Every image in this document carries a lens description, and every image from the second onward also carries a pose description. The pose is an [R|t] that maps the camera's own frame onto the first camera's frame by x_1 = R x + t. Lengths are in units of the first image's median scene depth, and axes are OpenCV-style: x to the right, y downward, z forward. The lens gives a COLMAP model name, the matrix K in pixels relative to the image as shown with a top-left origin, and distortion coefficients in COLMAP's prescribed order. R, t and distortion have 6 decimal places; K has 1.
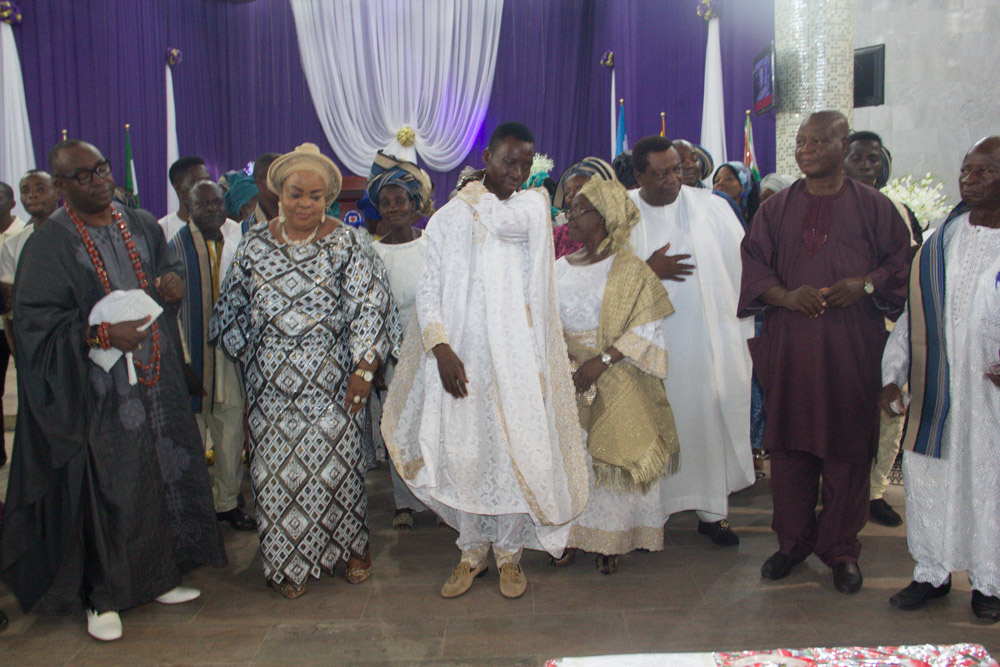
lens RADIAL K [[913.7, 0, 504.0], [0, 913.7, 342.0], [0, 0, 1]] dist [-0.156498, 0.213341]
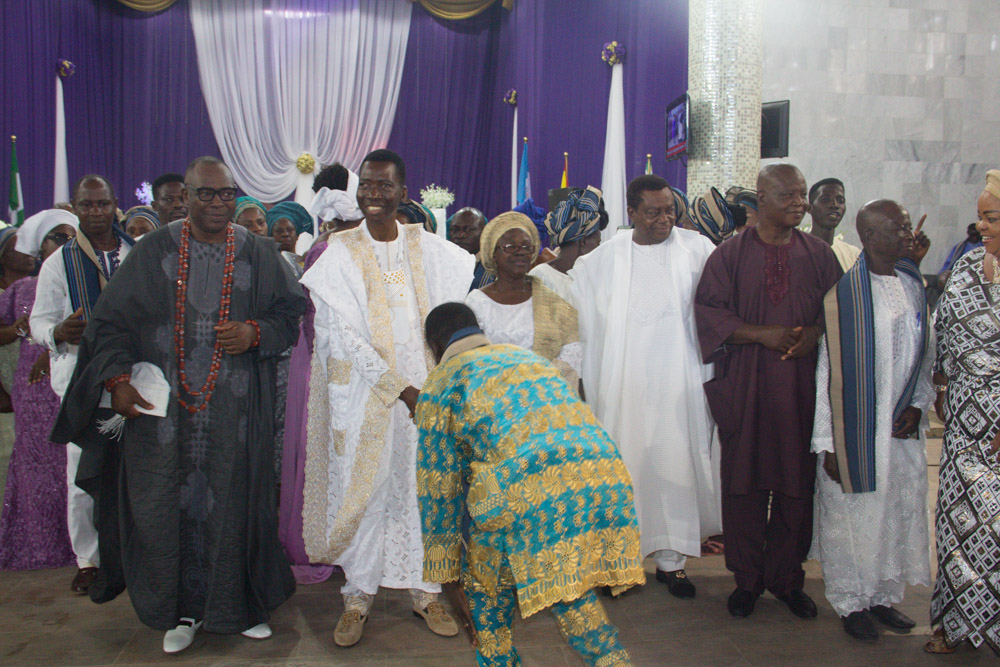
lens RADIAL K [[913.7, 0, 504.0], [0, 913.7, 342.0], [0, 0, 1]] dist [-0.156498, 0.213341]
pose [[0.991677, 0.027676, 0.125743, -0.017623], [-0.023182, 0.999044, -0.037066, -0.000557], [-0.126649, 0.033843, 0.991370, -0.000779]]
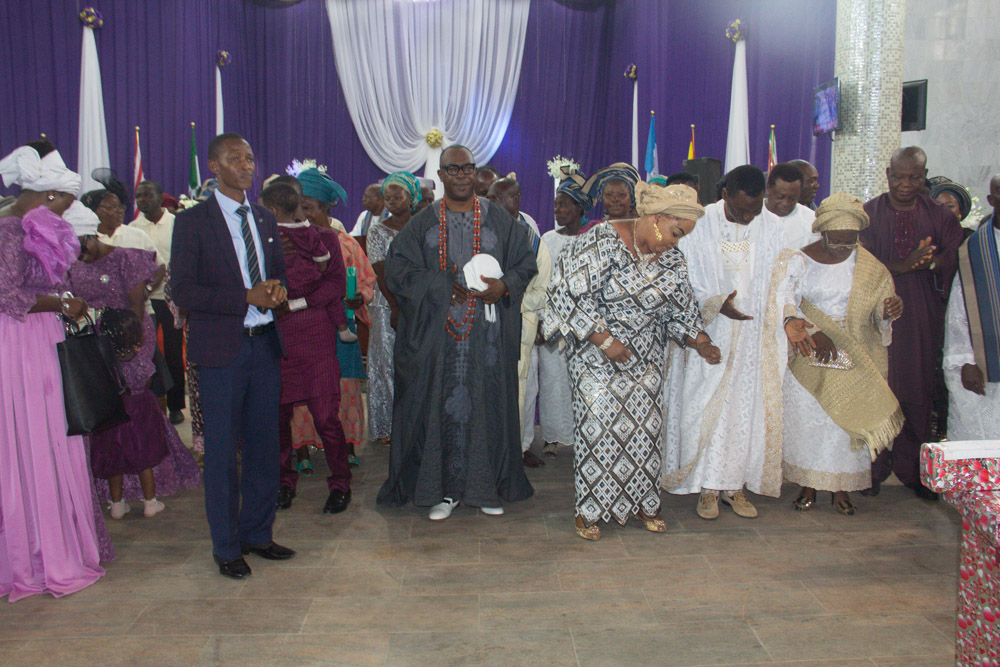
lens RADIAL K [[913.7, 0, 504.0], [0, 913.7, 342.0], [0, 0, 1]] dist [-0.156498, 0.213341]
pose [[0.999182, 0.015054, 0.037535, -0.096696], [-0.015060, 0.999887, -0.000130, 0.015118], [-0.037533, -0.000436, 0.999295, -0.094491]]
